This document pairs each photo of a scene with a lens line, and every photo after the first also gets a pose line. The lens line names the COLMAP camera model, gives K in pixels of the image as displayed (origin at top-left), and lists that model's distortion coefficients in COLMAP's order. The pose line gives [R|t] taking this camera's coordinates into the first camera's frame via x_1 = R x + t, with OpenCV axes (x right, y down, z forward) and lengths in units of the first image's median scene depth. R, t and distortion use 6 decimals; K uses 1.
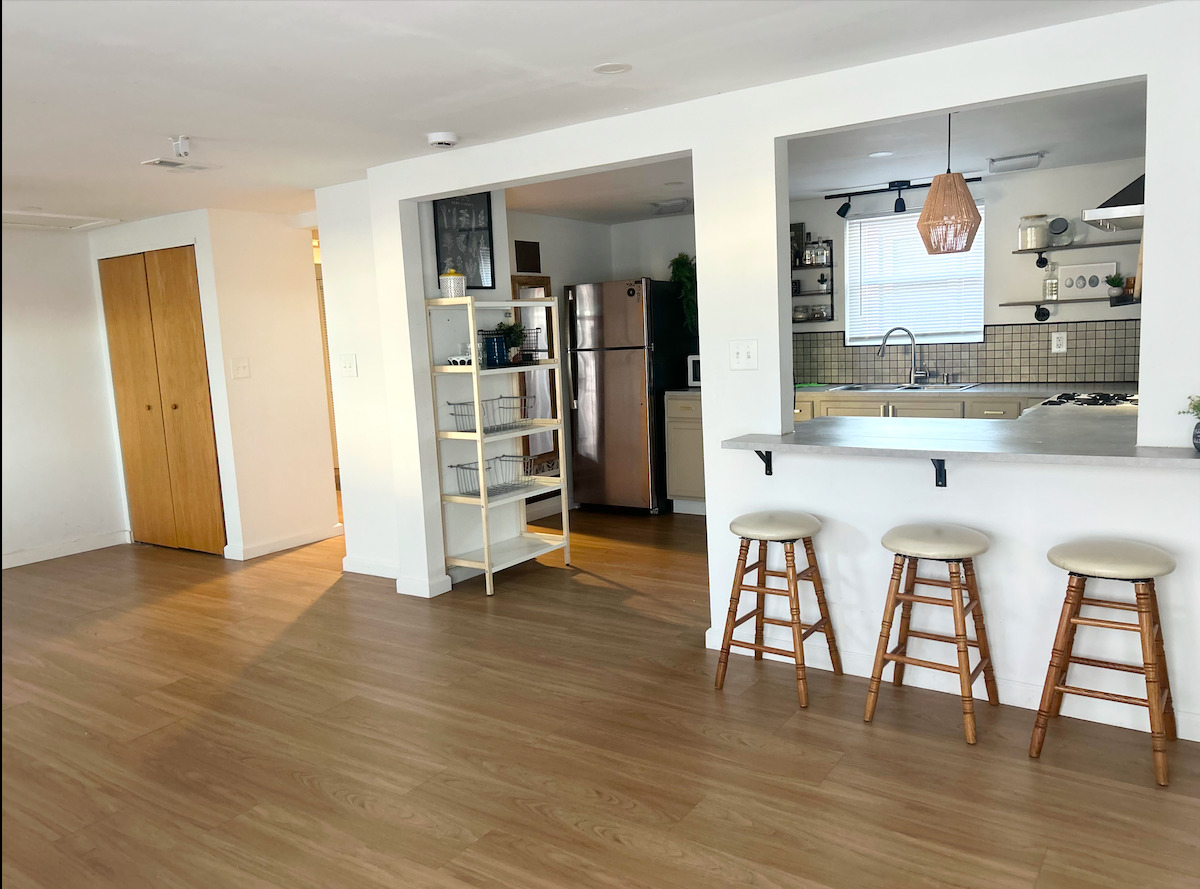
lens RADIAL K [[877.9, 0, 603.6], [0, 877.9, 455.9], [0, 0, 1]] dist [0.012452, -0.017586]
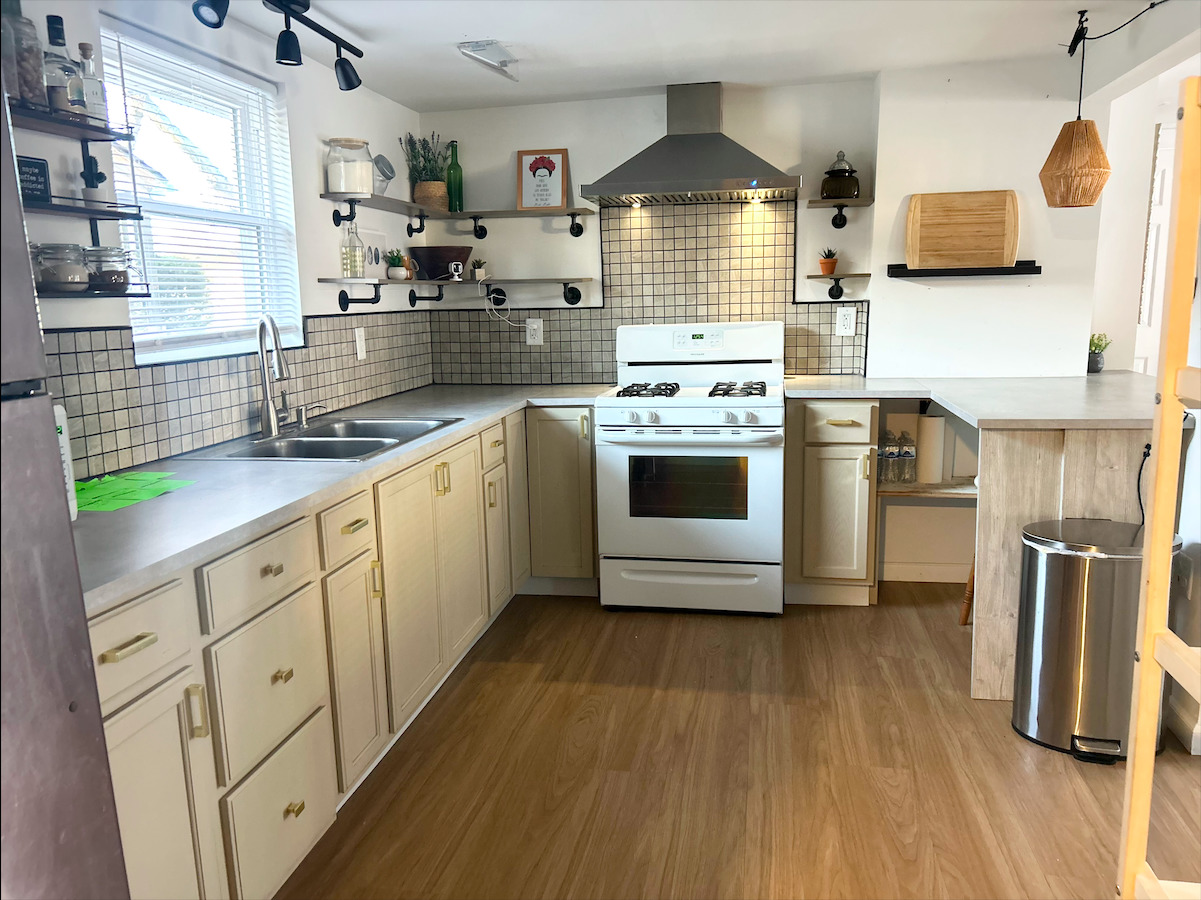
lens RADIAL K [[878.6, 0, 603.0], [0, 878.6, 448.6], [0, 0, 1]] dist [0.012452, -0.017586]
pose [[-0.392097, -0.108695, 0.913480, -0.165400], [0.160794, 0.969611, 0.184392, -0.139252], [-0.905762, 0.219182, -0.362704, 1.048195]]
